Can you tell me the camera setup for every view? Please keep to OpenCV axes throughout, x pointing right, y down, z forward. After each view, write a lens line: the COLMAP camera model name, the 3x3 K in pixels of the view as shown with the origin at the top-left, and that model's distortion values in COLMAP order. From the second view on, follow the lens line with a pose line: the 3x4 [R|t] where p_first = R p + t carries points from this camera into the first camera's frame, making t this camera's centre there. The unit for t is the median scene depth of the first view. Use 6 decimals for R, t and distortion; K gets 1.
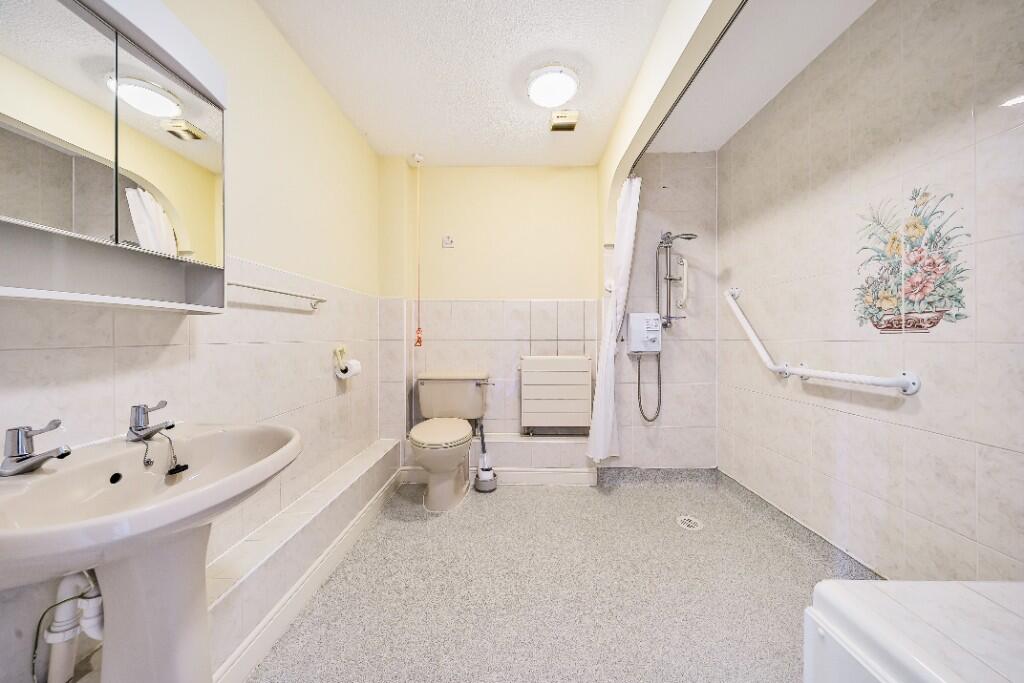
lens RADIAL K [[355.9, 0, 511.4], [0, 355.9, 344.6], [0, 0, 1]] dist [-0.001242, -0.000057]
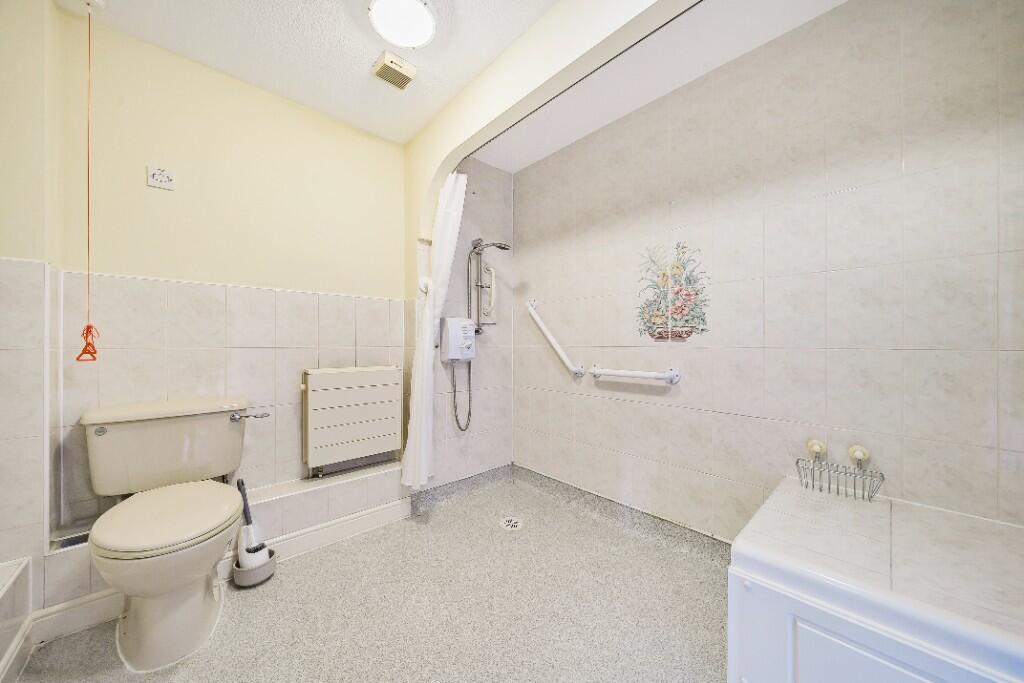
lens RADIAL K [[355.9, 0, 511.4], [0, 355.9, 344.6], [0, 0, 1]] dist [-0.001242, -0.000057]
pose [[0.725073, -0.003896, 0.688661, -0.209848], [0.015020, 0.999836, -0.010158, -0.007822], [-0.688508, 0.017709, 0.725012, 0.242119]]
